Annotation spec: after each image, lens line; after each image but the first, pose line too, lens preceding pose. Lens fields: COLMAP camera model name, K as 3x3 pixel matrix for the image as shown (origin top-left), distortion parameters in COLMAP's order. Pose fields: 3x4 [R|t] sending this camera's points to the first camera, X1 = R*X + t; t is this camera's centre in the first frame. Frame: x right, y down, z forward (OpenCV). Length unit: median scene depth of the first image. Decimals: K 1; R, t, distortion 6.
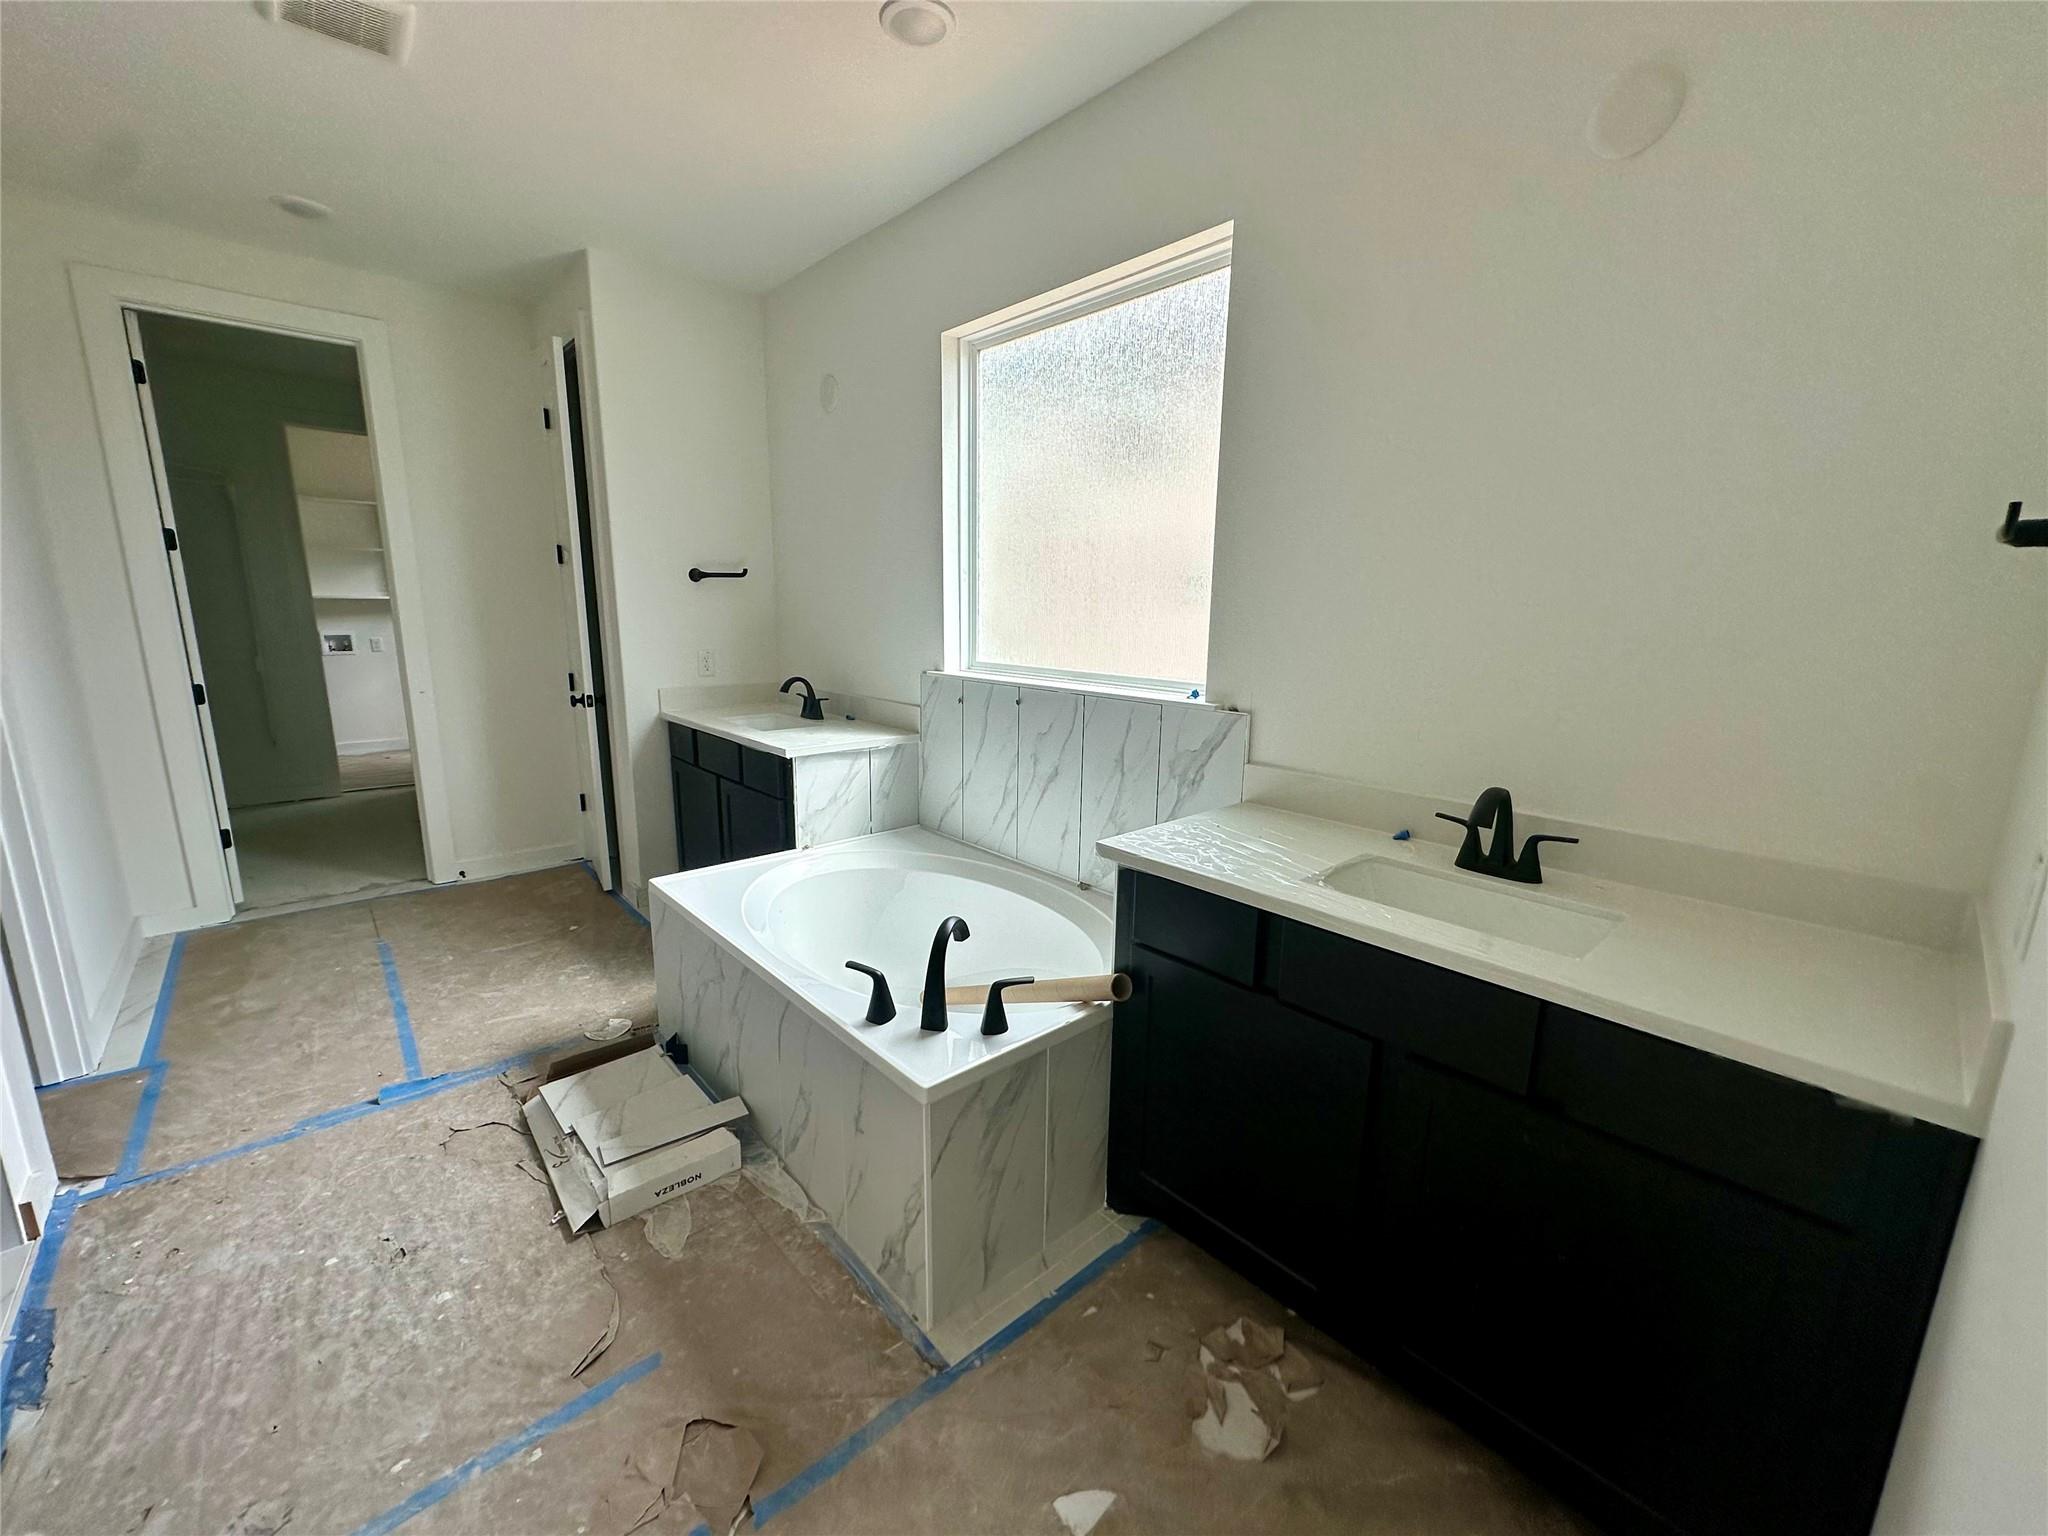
lens RADIAL K [[811.8, 0, 1024.0], [0, 811.8, 768.0], [0, 0, 1]] dist [-0.005752, 0.000331]
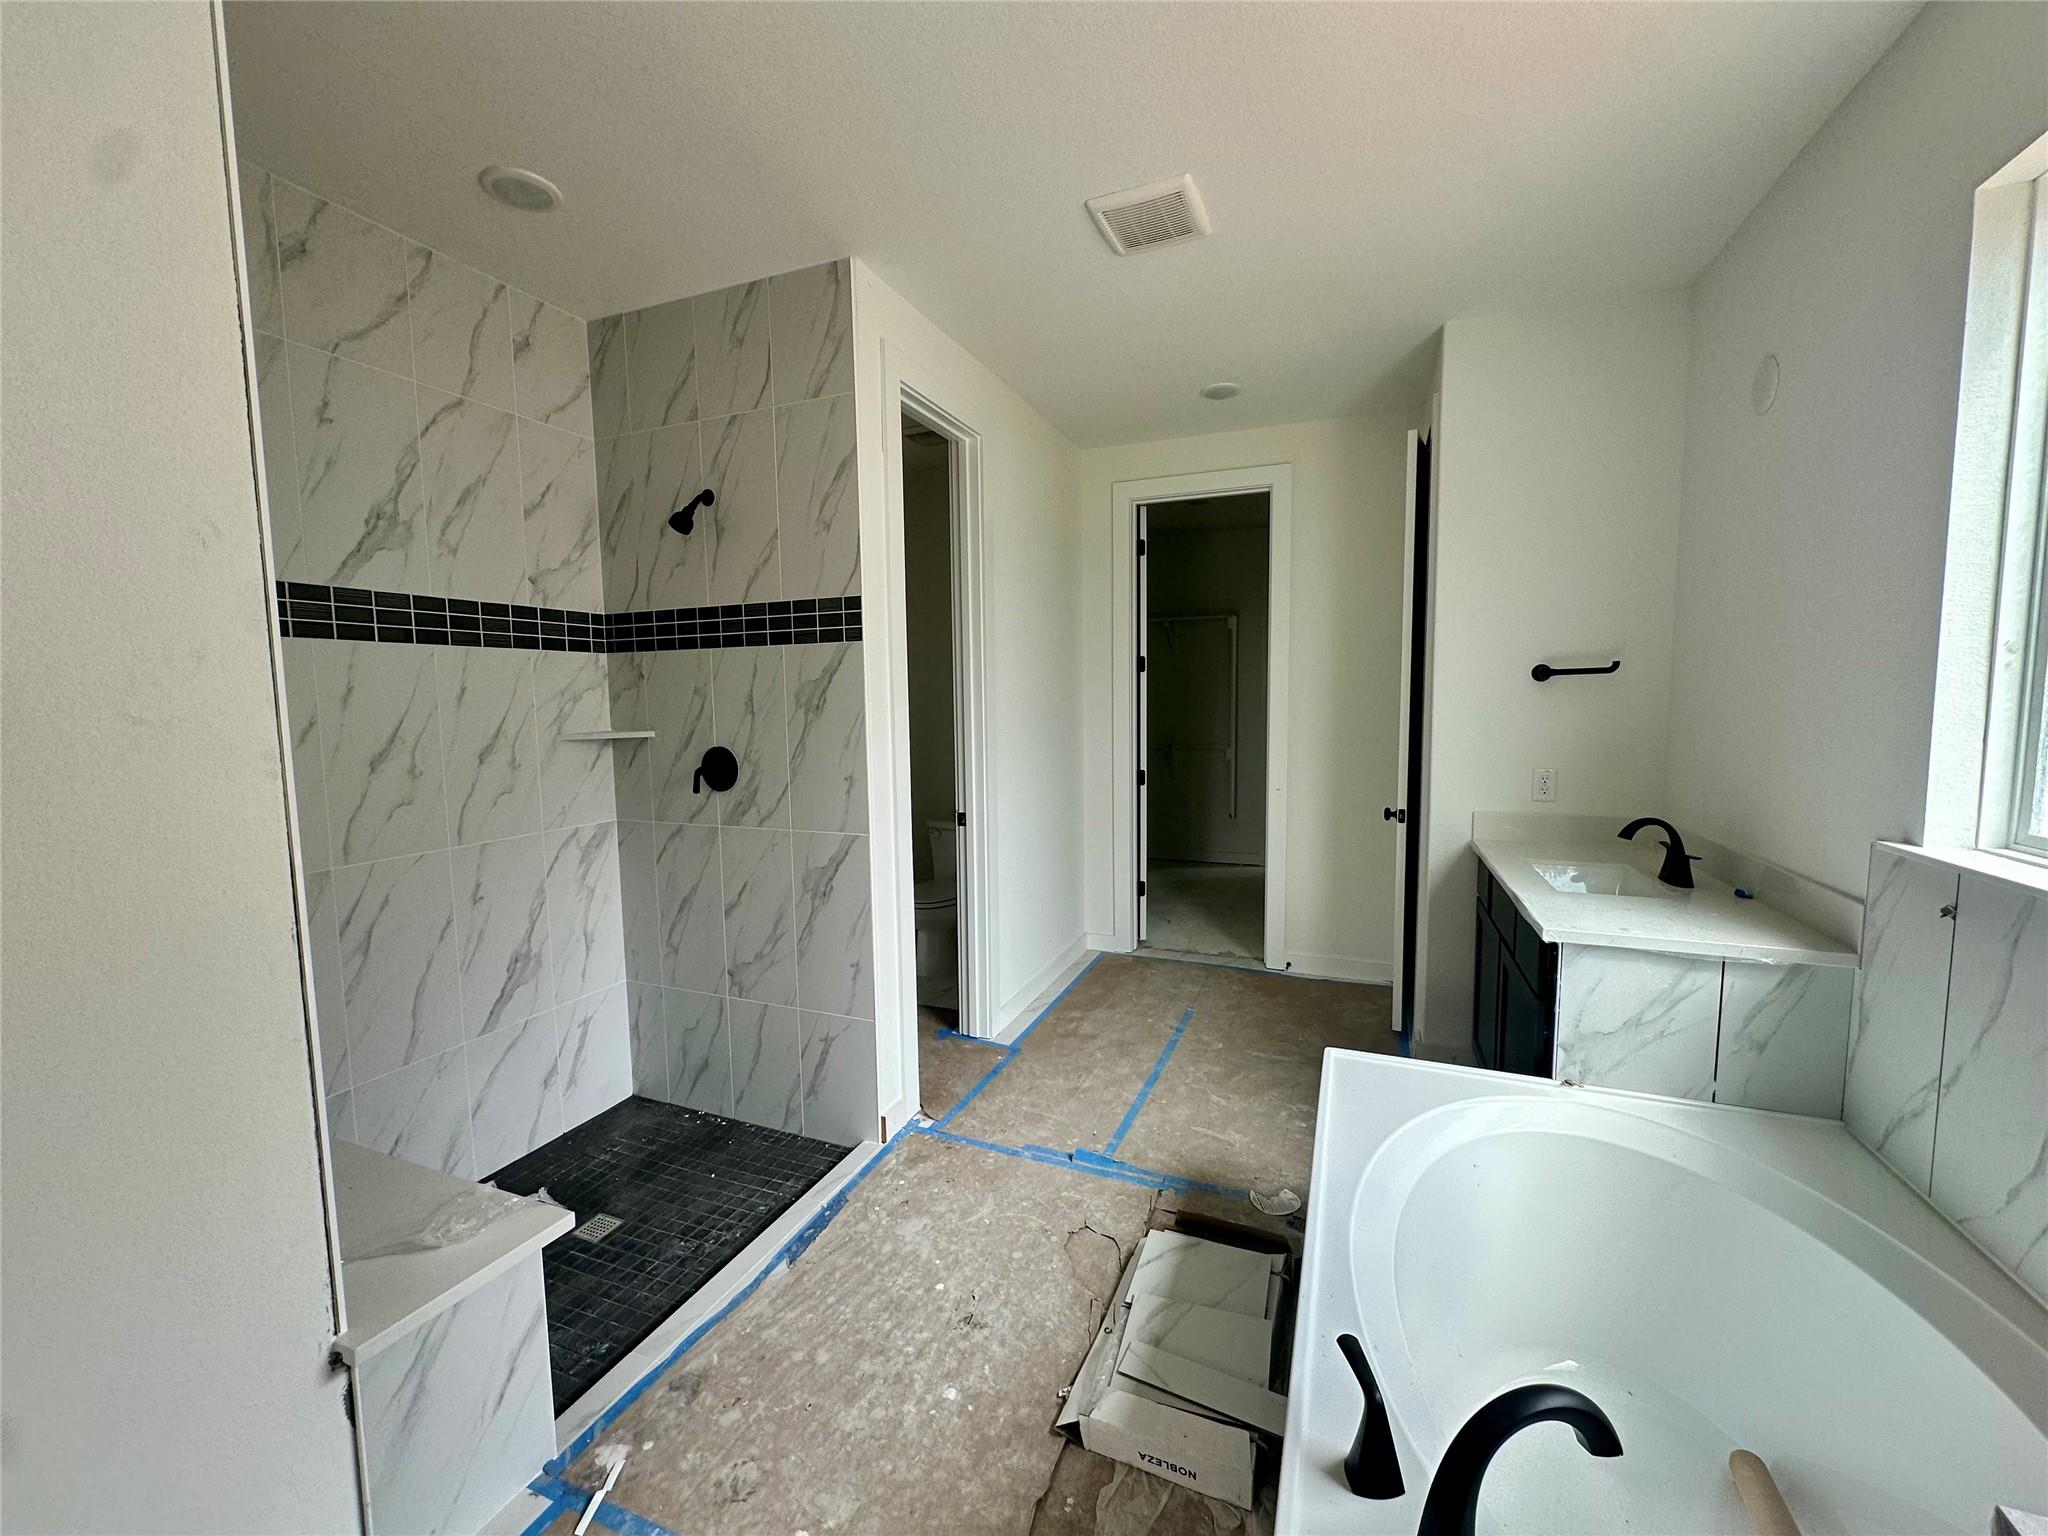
lens RADIAL K [[811.8, 0, 1024.0], [0, 811.8, 768.0], [0, 0, 1]] dist [-0.005752, 0.000331]
pose [[0.432997, 0.061370, -0.899304, 0.106304], [-0.161190, 0.986870, -0.010264, -0.071469], [0.886866, 0.149403, 0.437204, 0.278118]]
